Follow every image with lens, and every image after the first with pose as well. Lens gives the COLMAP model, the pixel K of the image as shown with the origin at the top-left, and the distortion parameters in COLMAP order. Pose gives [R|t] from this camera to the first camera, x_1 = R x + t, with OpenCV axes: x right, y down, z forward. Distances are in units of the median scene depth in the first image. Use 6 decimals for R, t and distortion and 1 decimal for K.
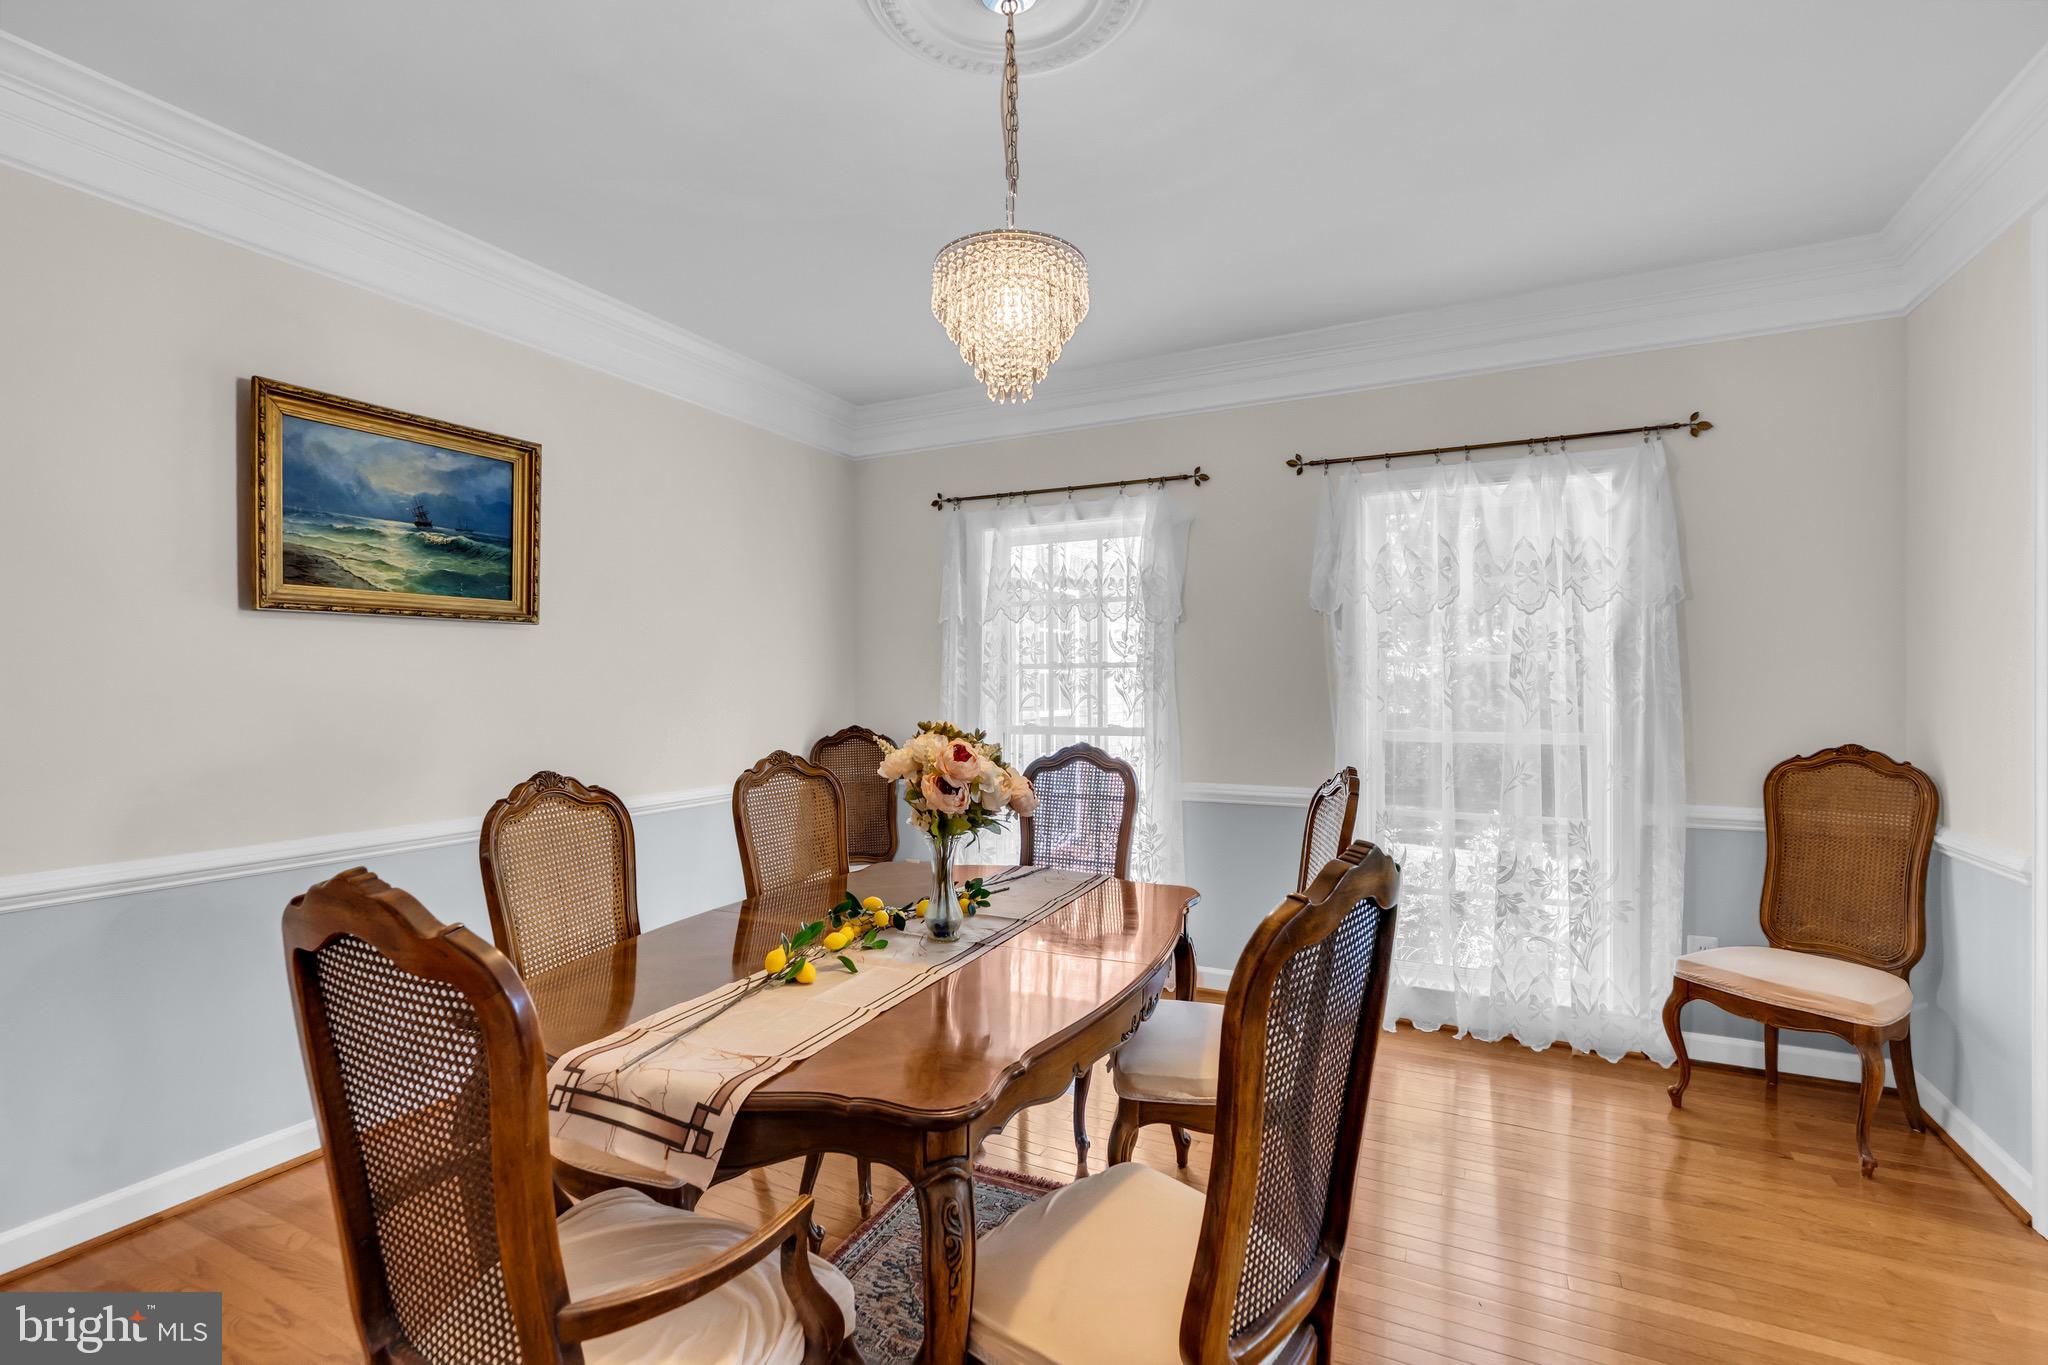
lens RADIAL K [[925.1, 0, 1018.7], [0, 925.1, 691.1], [0, 0, 1]] dist [-0.011979, 0.004698]
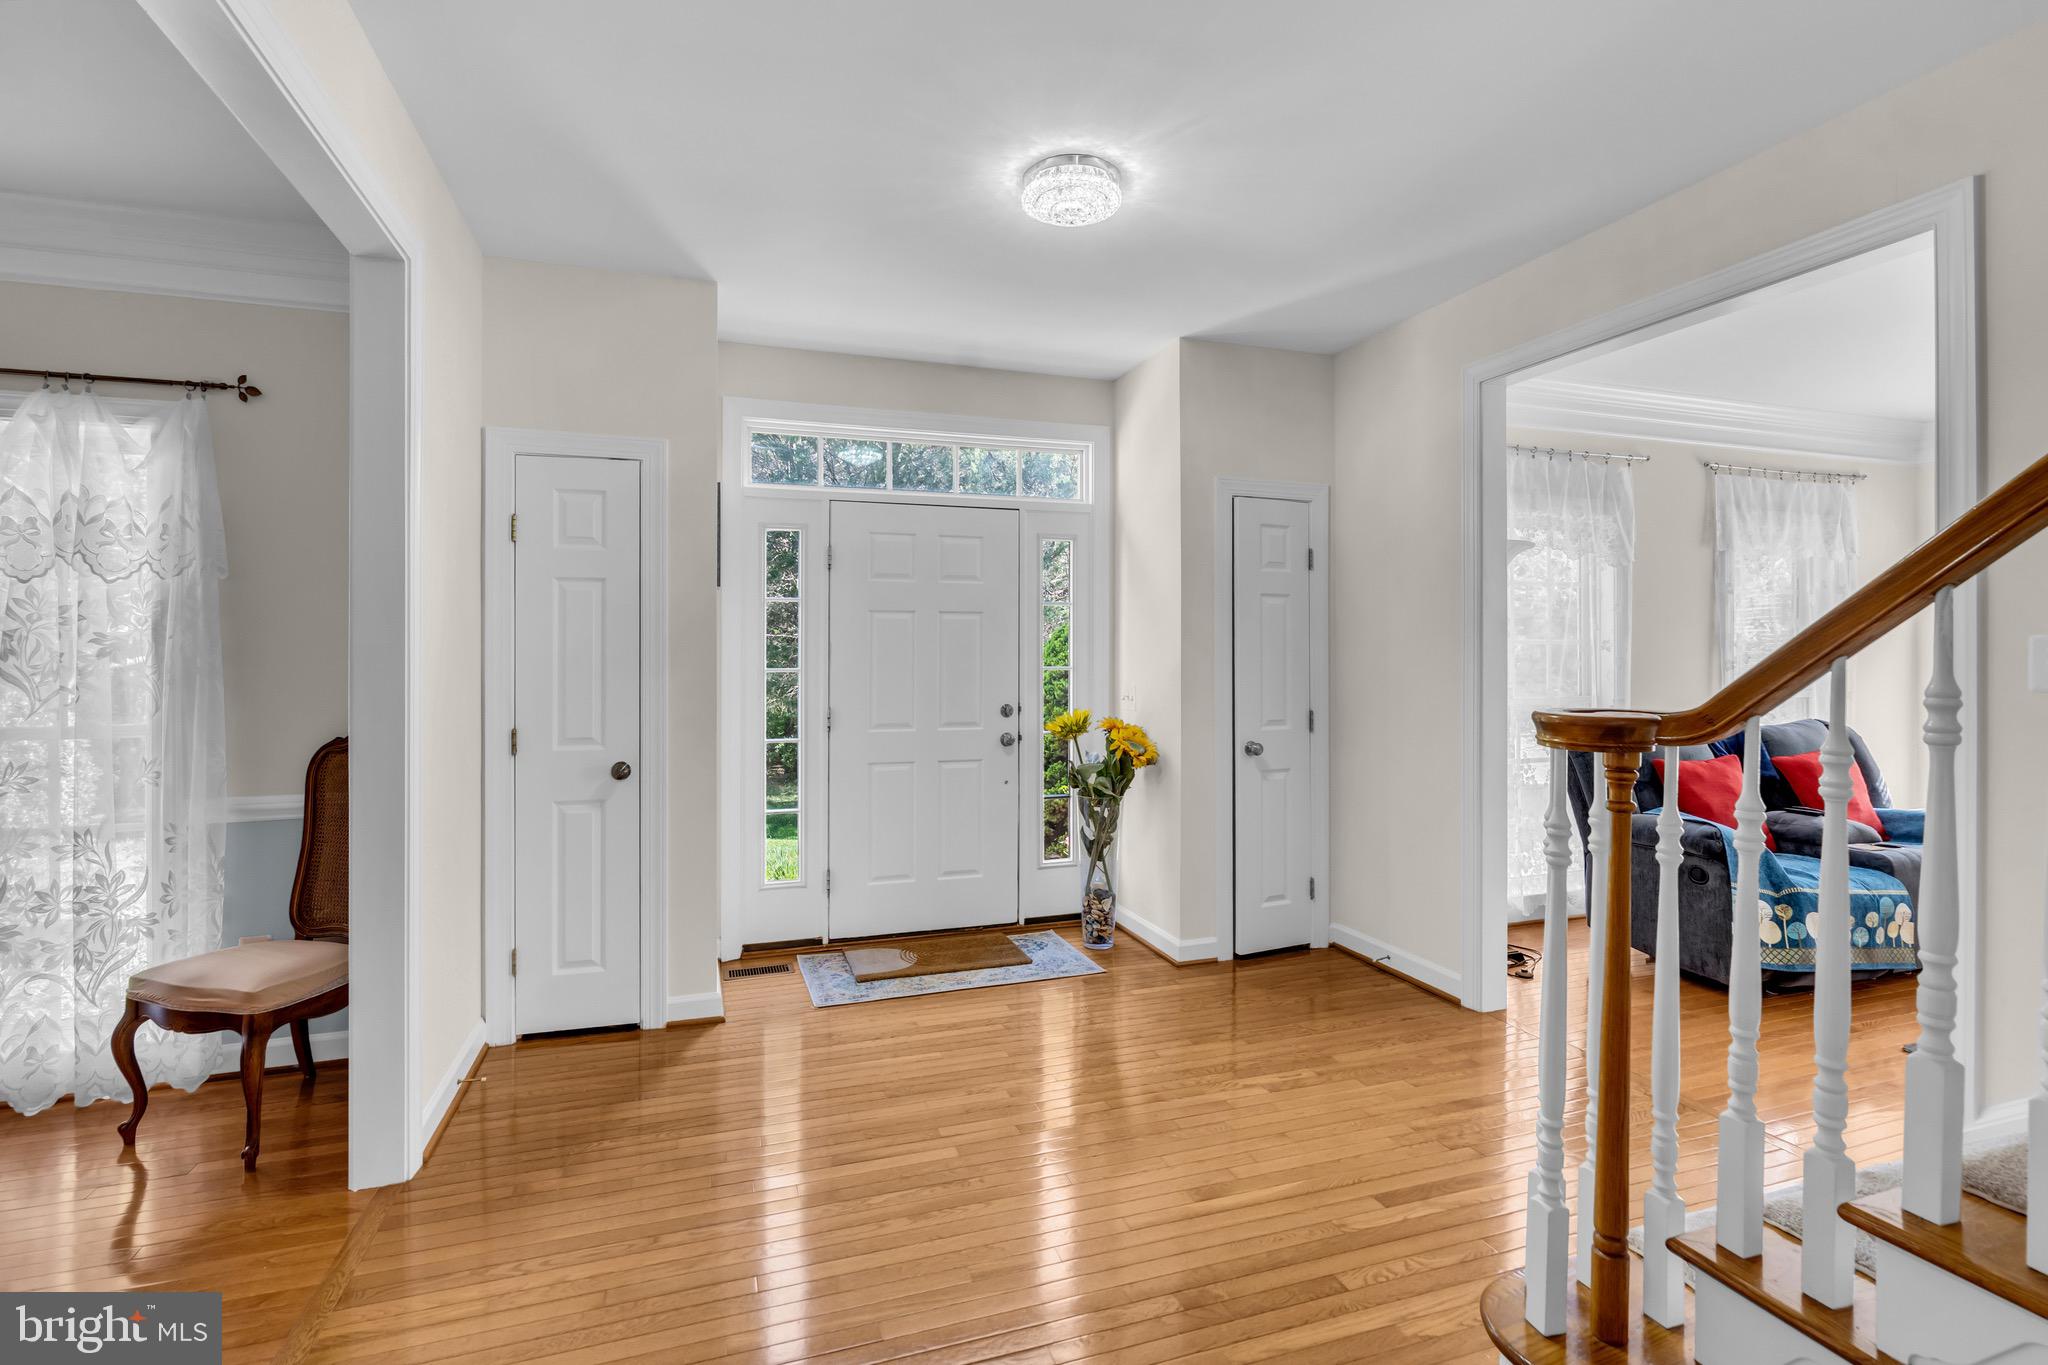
lens RADIAL K [[968.2, 0, 1025.2], [0, 968.2, 649.7], [0, 0, 1]] dist [-0.002746, 0.000150]
pose [[0.695515, -0.000383, 0.718511, 0.556800], [0.008957, 0.999927, -0.008137, -0.008578], [-0.718456, 0.012095, 0.695468, -0.237834]]
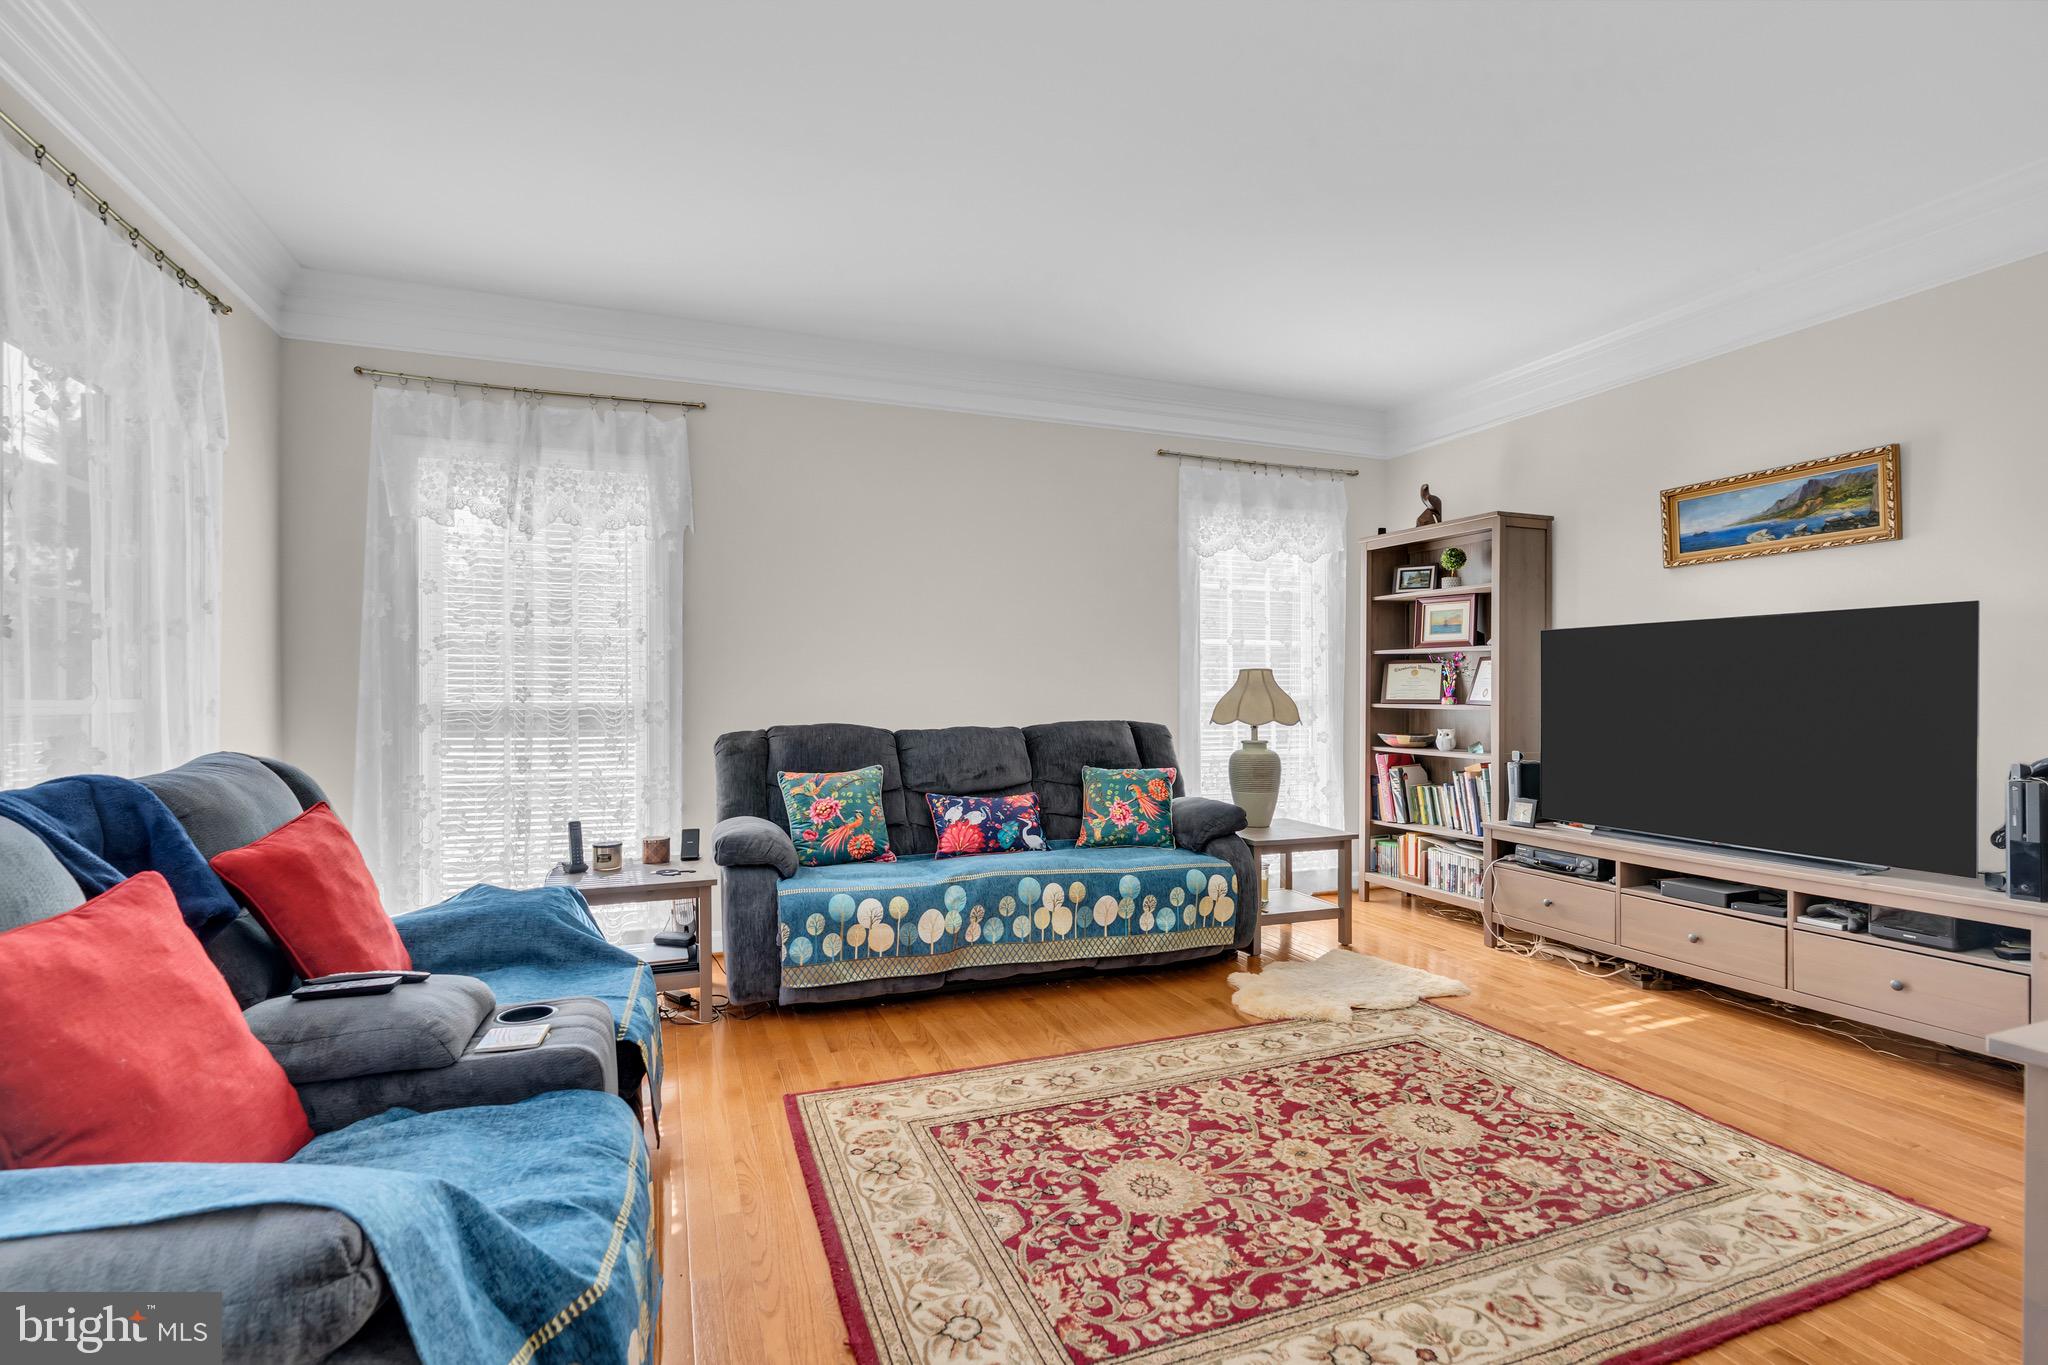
lens RADIAL K [[925.1, 0, 1018.7], [0, 925.1, 691.1], [0, 0, 1]] dist [-0.011979, 0.004698]
pose [[-0.744819, -0.001950, 0.667264, 1.634343], [0.005349, 0.999946, 0.008893, 0.053189], [-0.667245, 0.010193, -0.744768, 0.035221]]
